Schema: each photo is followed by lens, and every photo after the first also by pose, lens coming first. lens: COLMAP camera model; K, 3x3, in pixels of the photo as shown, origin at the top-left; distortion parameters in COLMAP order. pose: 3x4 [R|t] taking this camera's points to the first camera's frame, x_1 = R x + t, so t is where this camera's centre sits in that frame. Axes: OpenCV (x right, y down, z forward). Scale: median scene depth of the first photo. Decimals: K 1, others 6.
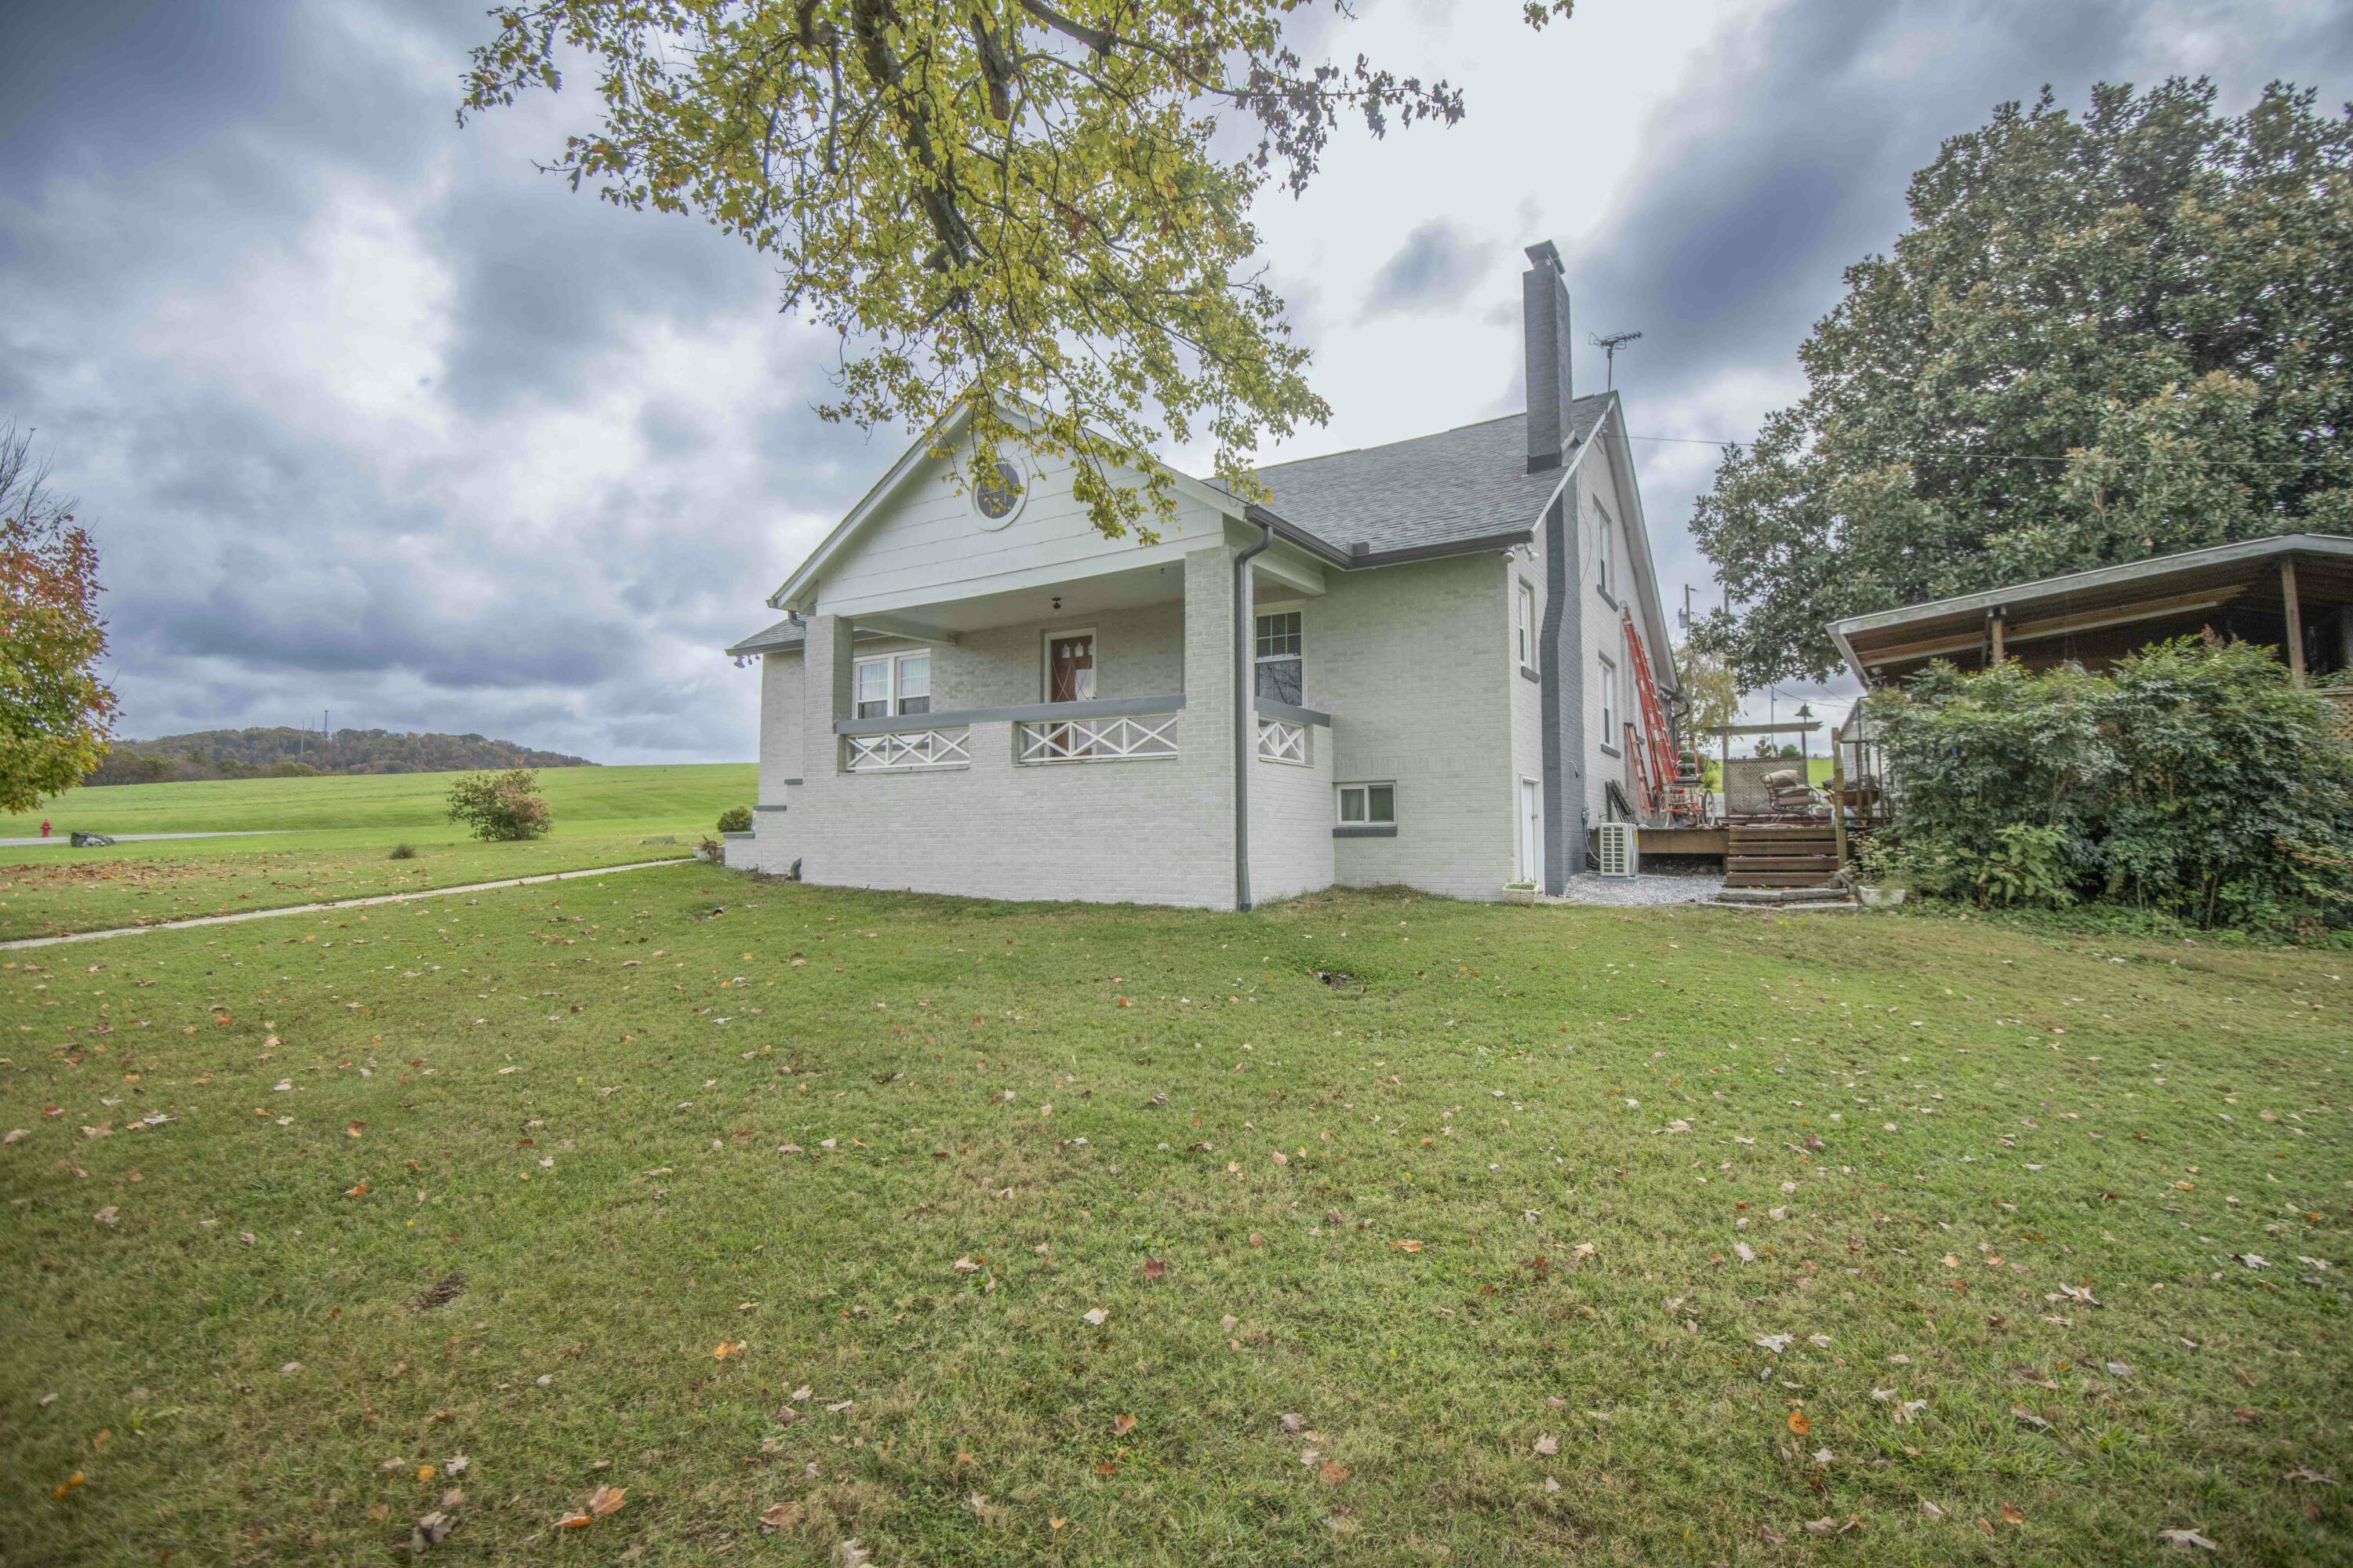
lens RADIAL K [[1036.0, 0, 1176.5], [0, 1036.0, 784.0], [0, 0, 1]] dist [-0.016429, -0.000273]
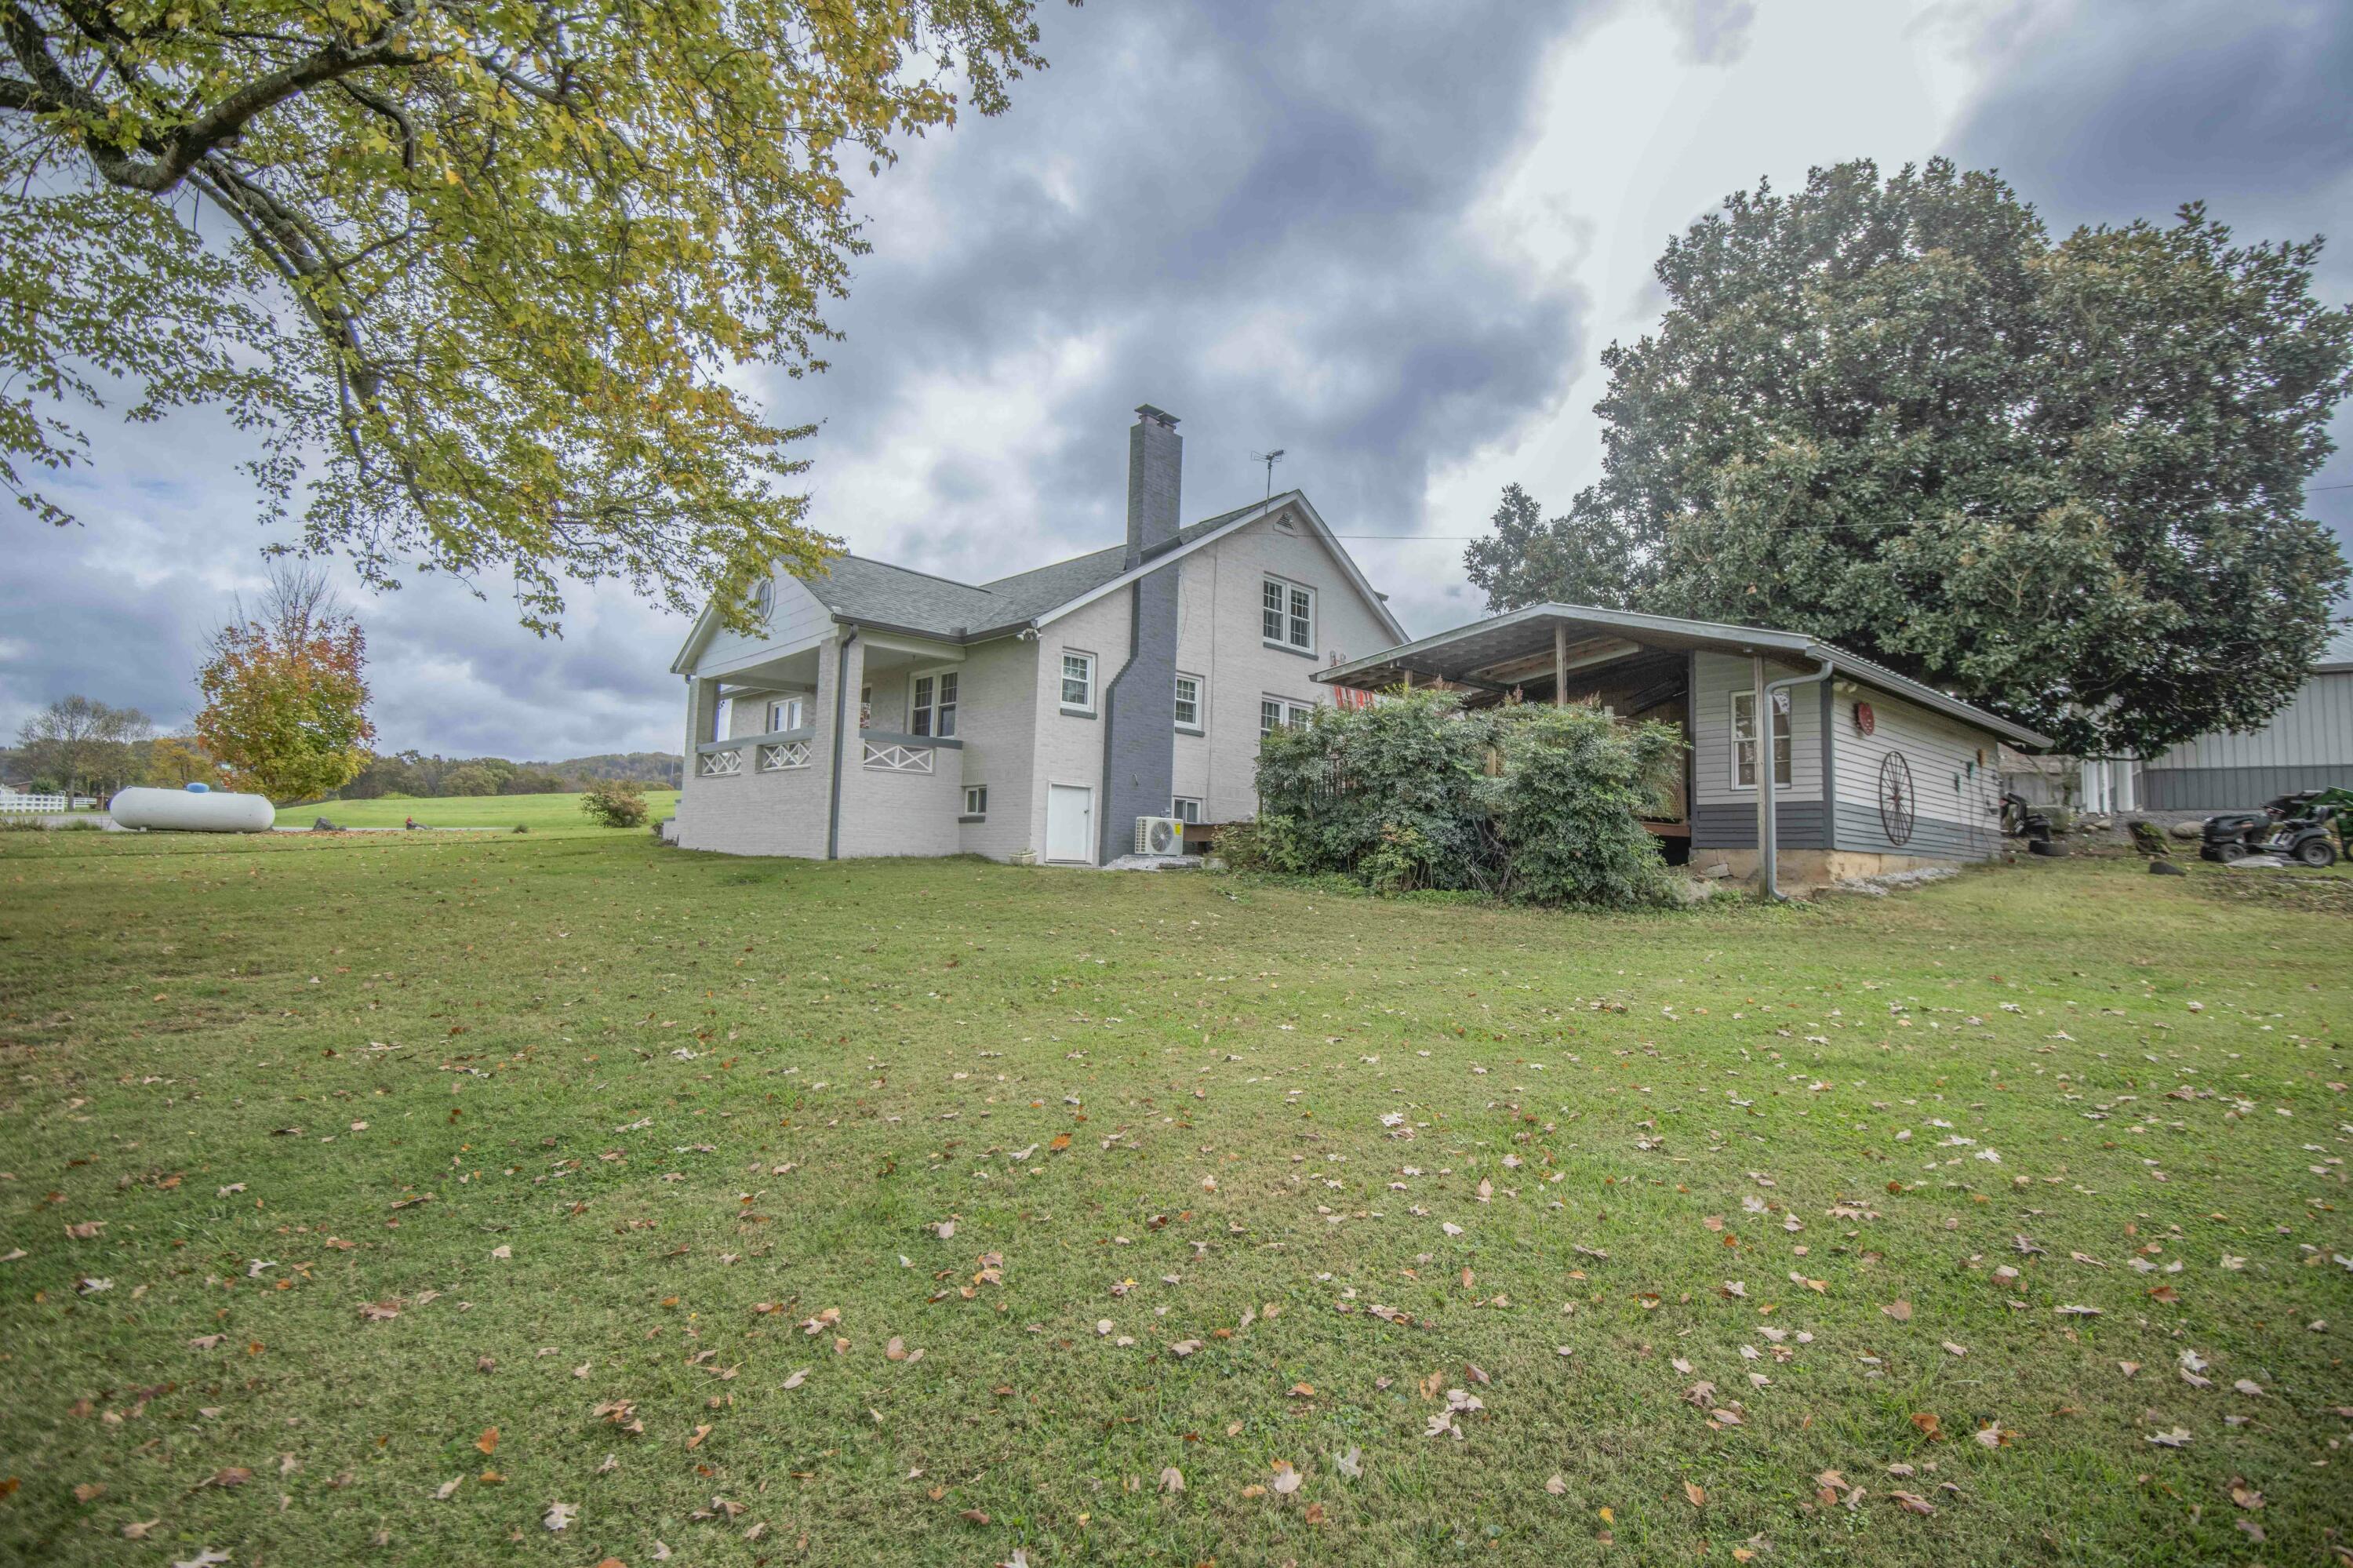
lens RADIAL K [[1081.8, 0, 1182.5], [0, 1081.8, 765.6], [0, 0, 1]] dist [0.000819, 0.000121]
pose [[0.966880, 0.006290, -0.255152, 0.853812], [-0.017848, 0.998915, -0.043009, 0.030026], [0.254605, 0.046138, 0.965944, -0.428724]]
